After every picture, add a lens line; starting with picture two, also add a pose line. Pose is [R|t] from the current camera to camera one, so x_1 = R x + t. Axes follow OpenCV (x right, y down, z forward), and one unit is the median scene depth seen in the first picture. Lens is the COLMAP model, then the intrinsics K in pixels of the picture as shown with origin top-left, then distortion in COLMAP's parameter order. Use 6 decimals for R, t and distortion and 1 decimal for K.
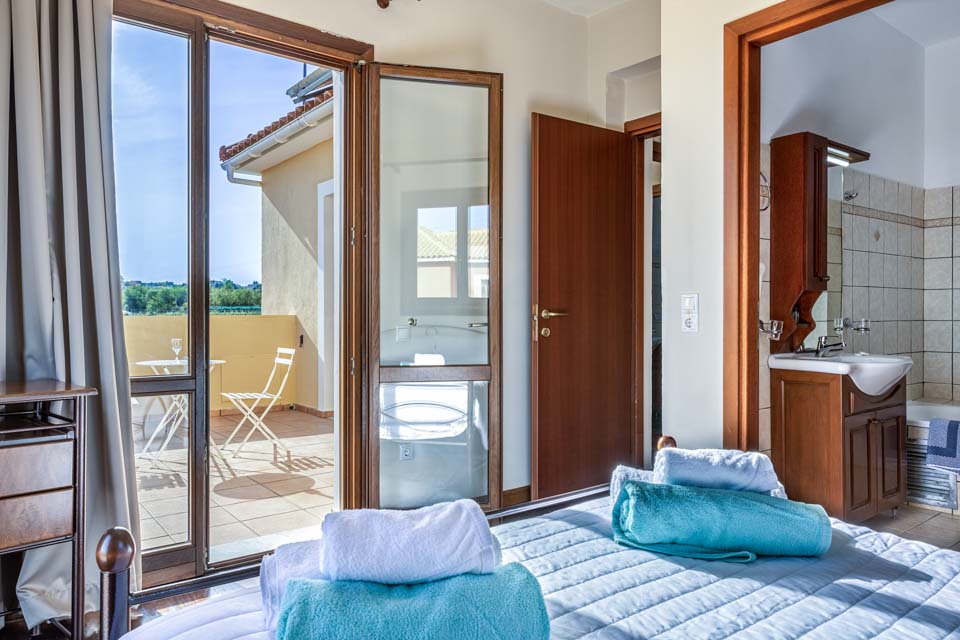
lens RADIAL K [[654.4, 0, 478.2], [0, 654.4, 315.4], [0, 0, 1]] dist [-0.003458, 0.000122]
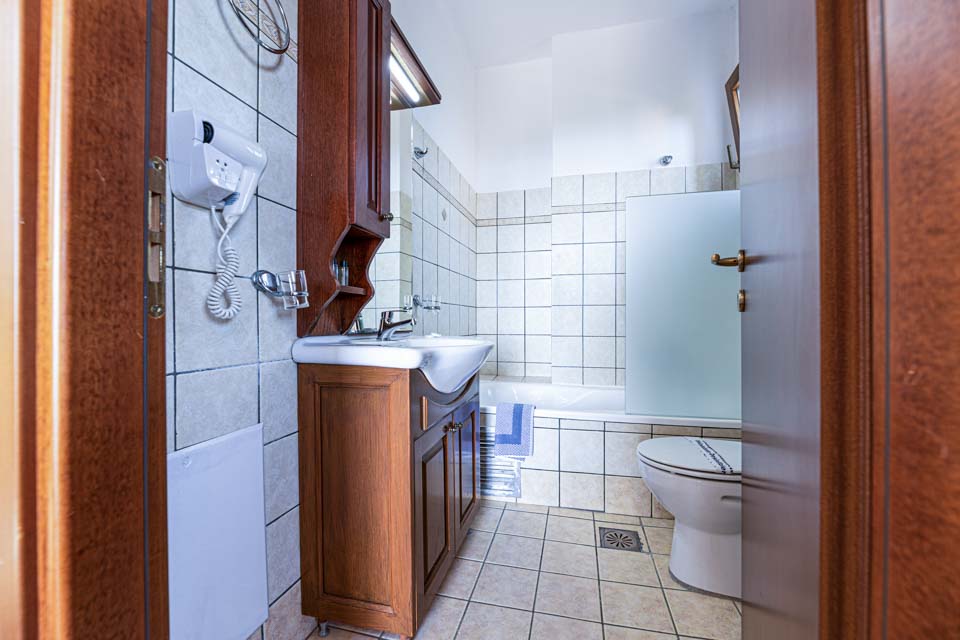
lens RADIAL K [[403.5, 0, 480.9], [0, 403.5, 319.3], [0, 0, 1]] dist [-0.001988, -0.000076]
pose [[0.783964, 0.001184, 0.620806, 0.335629], [0.001722, 0.999990, -0.004082, 0.042953], [-0.620804, 0.004269, 0.783954, 0.594463]]
